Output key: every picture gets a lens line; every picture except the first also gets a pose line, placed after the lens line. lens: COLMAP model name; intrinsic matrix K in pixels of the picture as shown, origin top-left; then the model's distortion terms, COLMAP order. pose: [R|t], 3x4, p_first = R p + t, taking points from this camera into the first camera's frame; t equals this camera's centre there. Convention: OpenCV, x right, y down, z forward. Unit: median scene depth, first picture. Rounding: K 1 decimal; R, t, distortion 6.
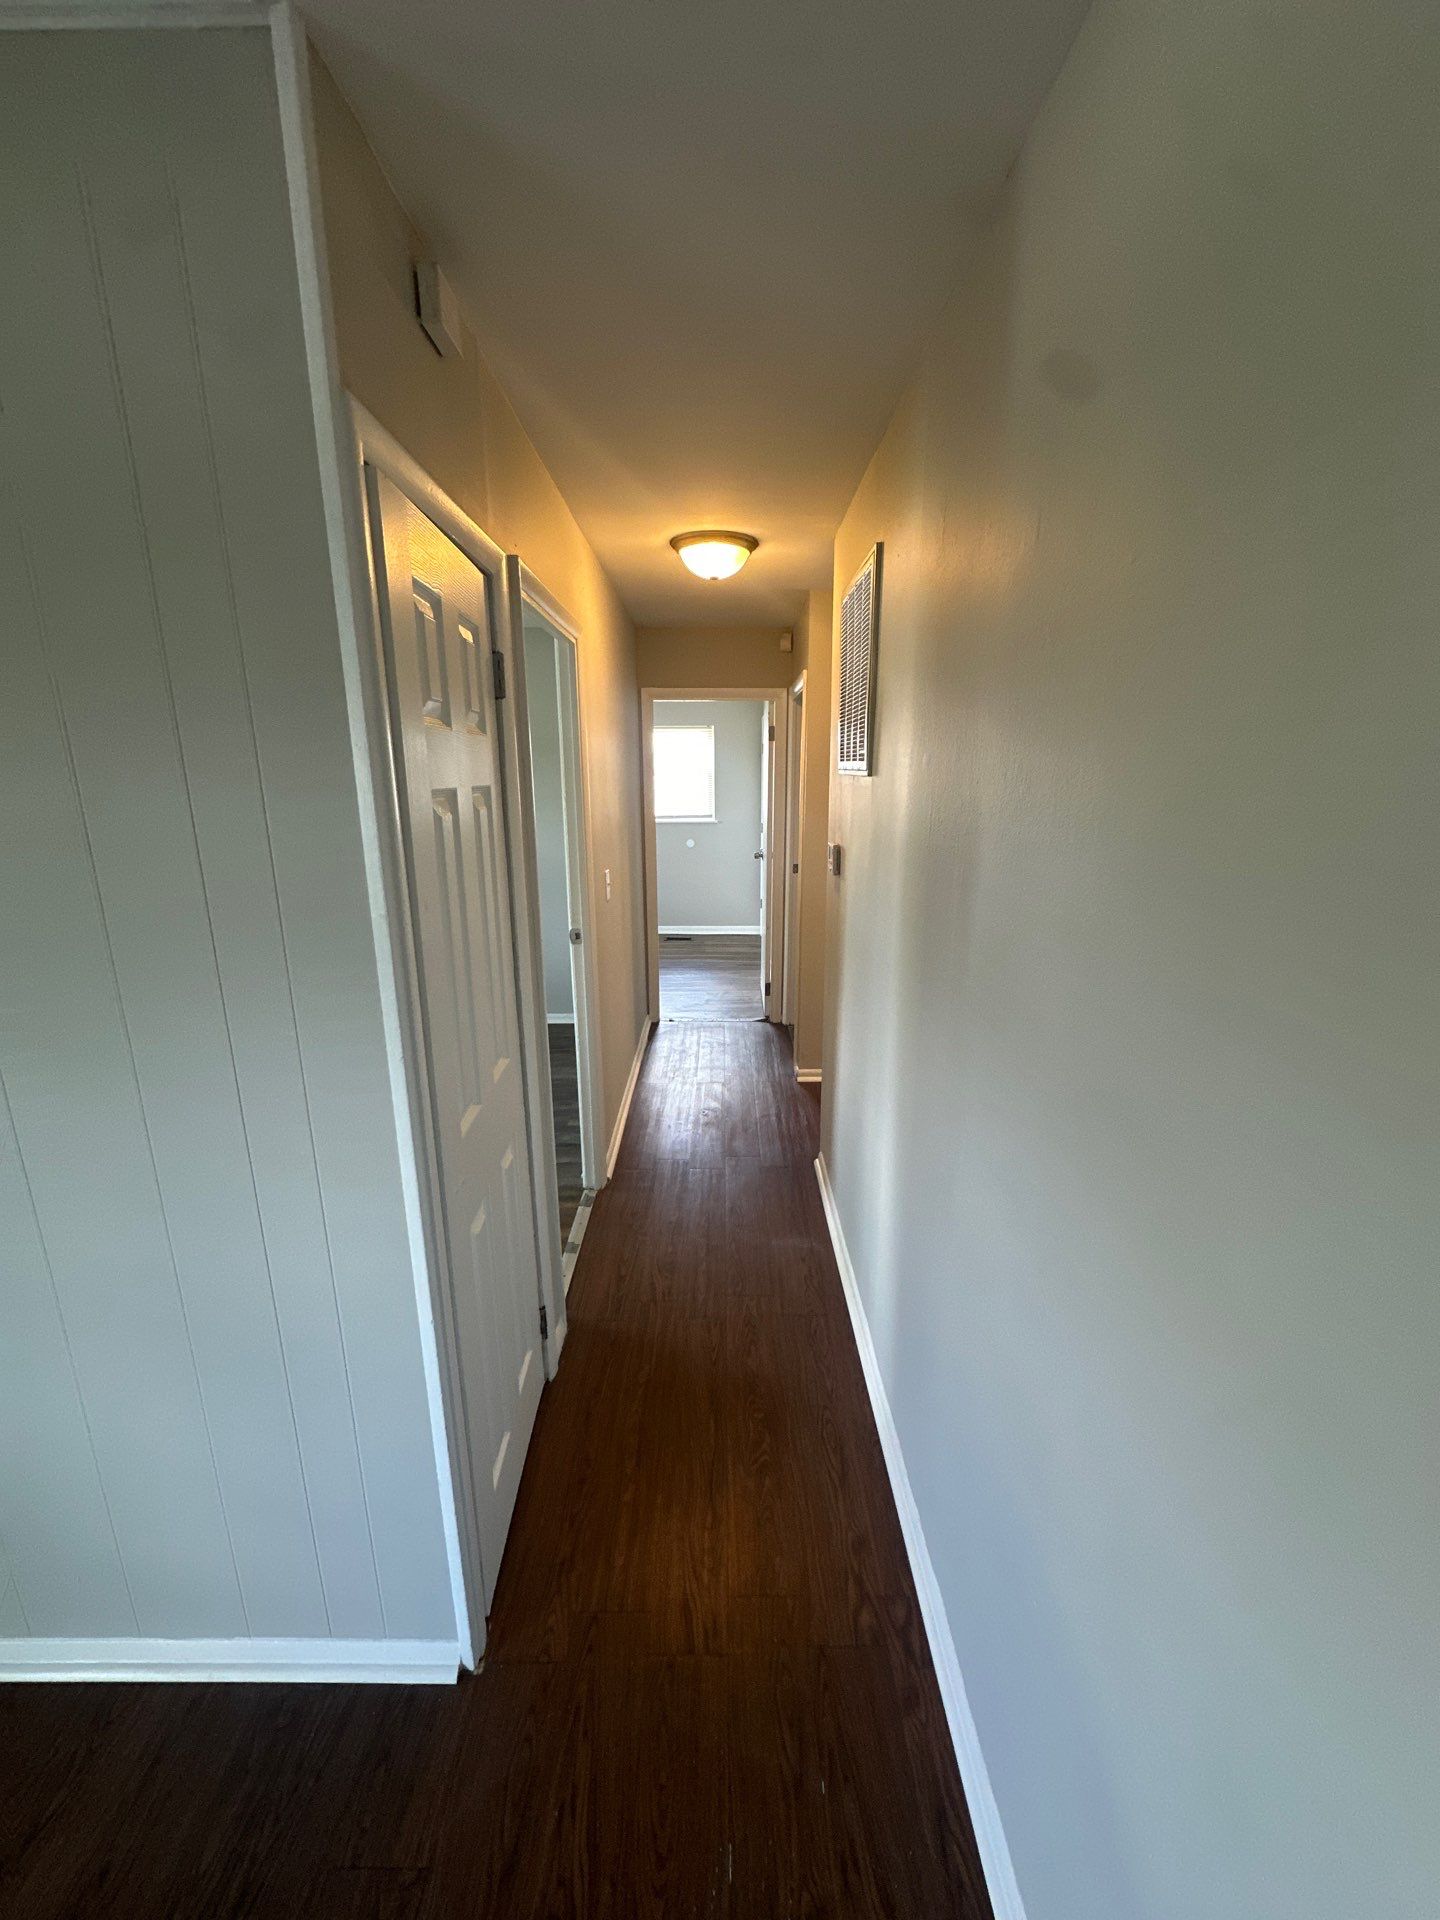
lens RADIAL K [[762.8, 0, 721.1], [0, 762.8, 960.6], [0, 0, 1]] dist [0.000471, 0.000074]
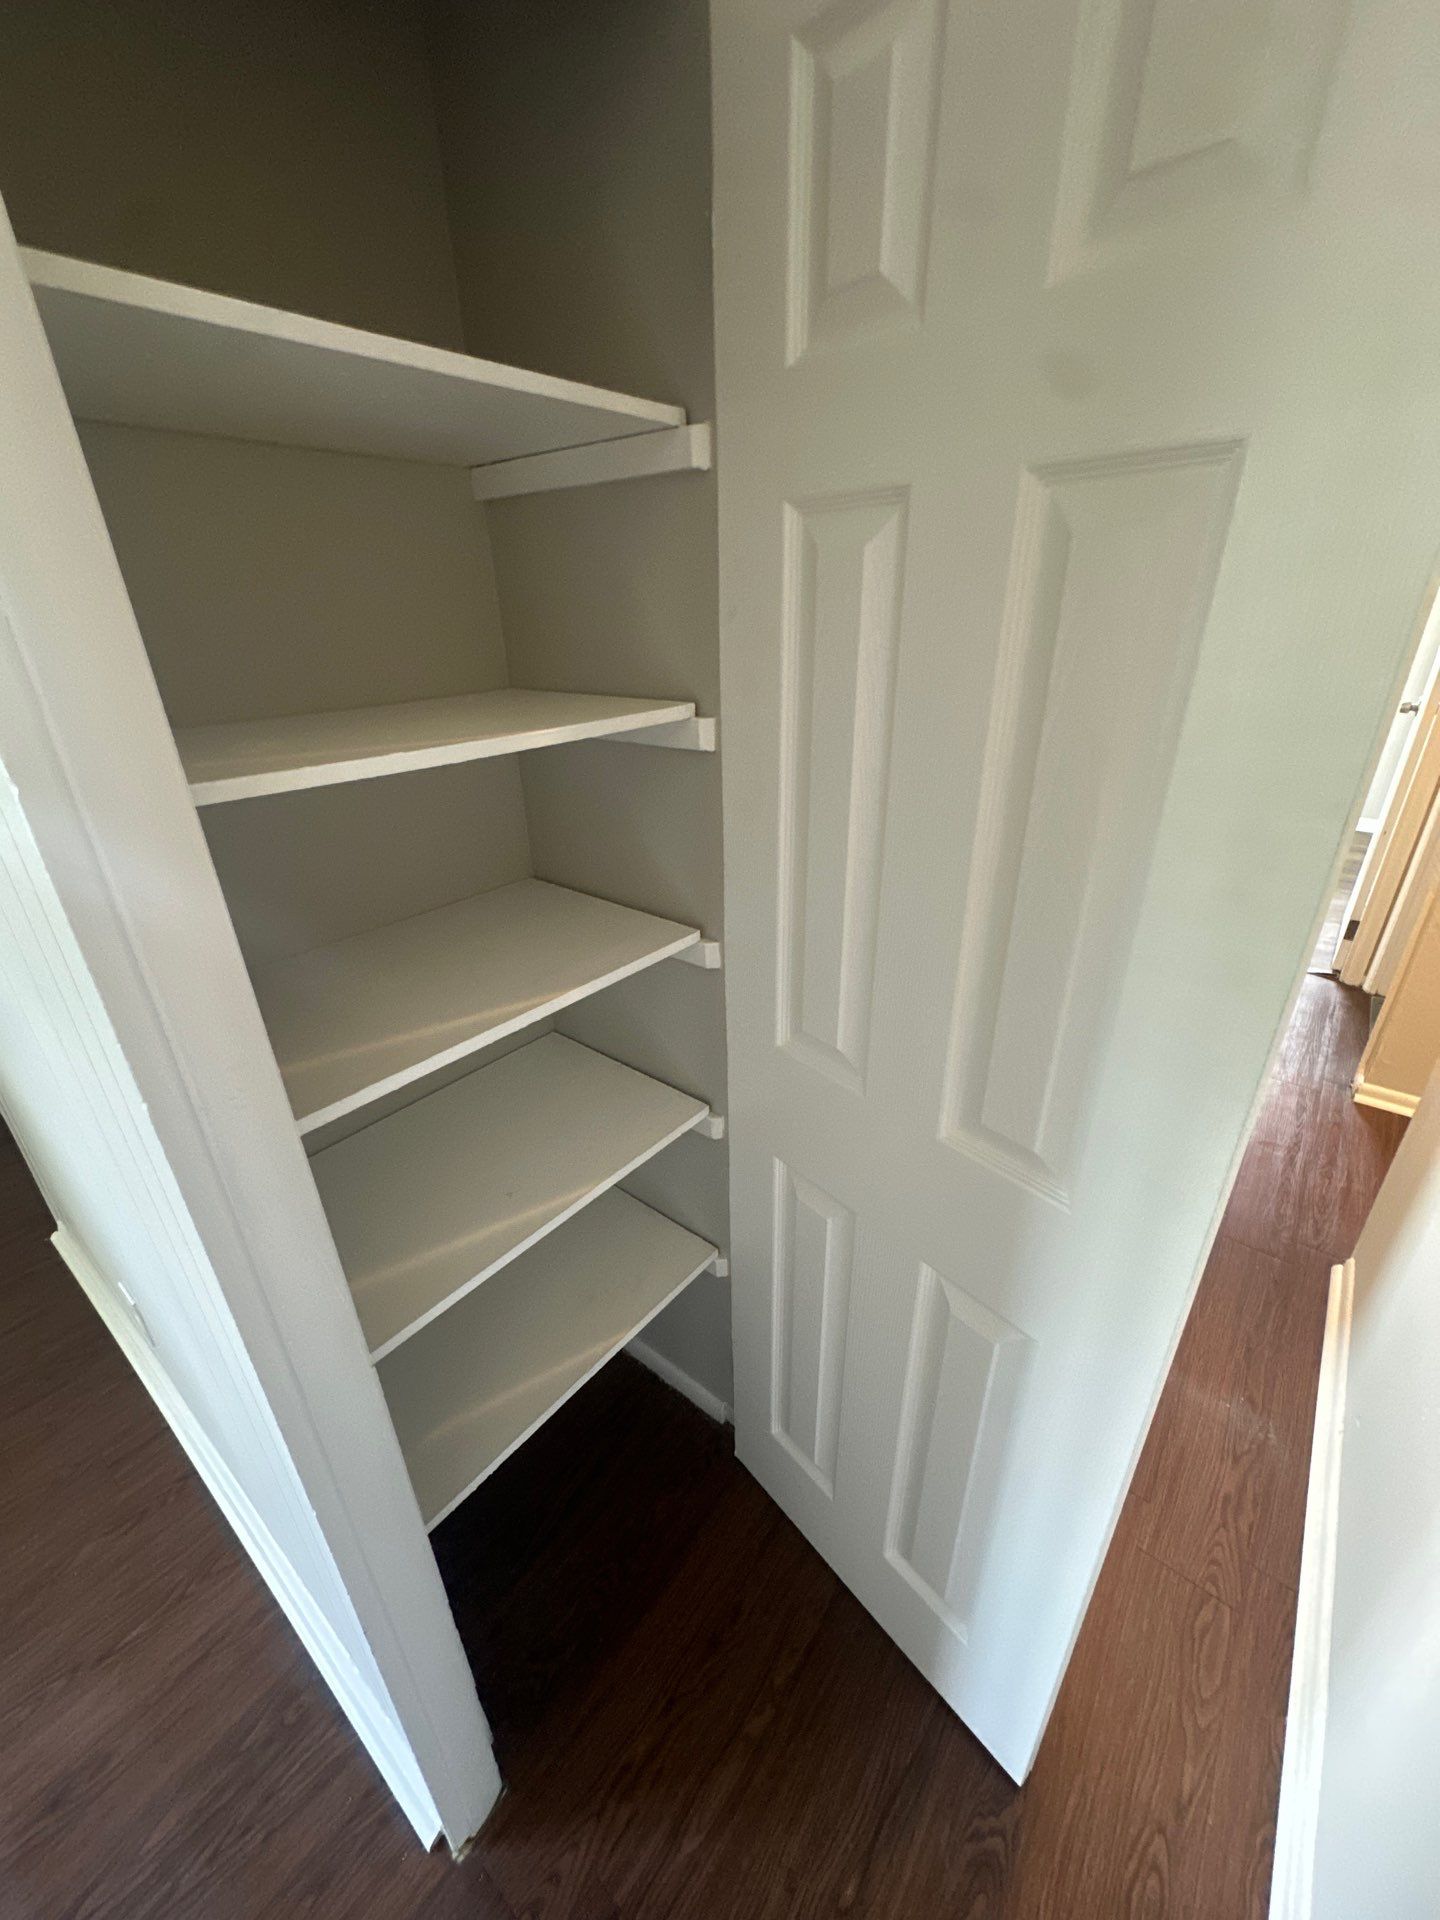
lens RADIAL K [[762.8, 0, 717.8], [0, 762.8, 963.2], [0, 0, 1]] dist [0.000471, 0.000074]
pose [[0.781233, 0.261009, -0.567054, 0.021177], [-0.135349, 0.957606, 0.254306, -0.030535], [0.609390, -0.121922, 0.783440, 0.239521]]
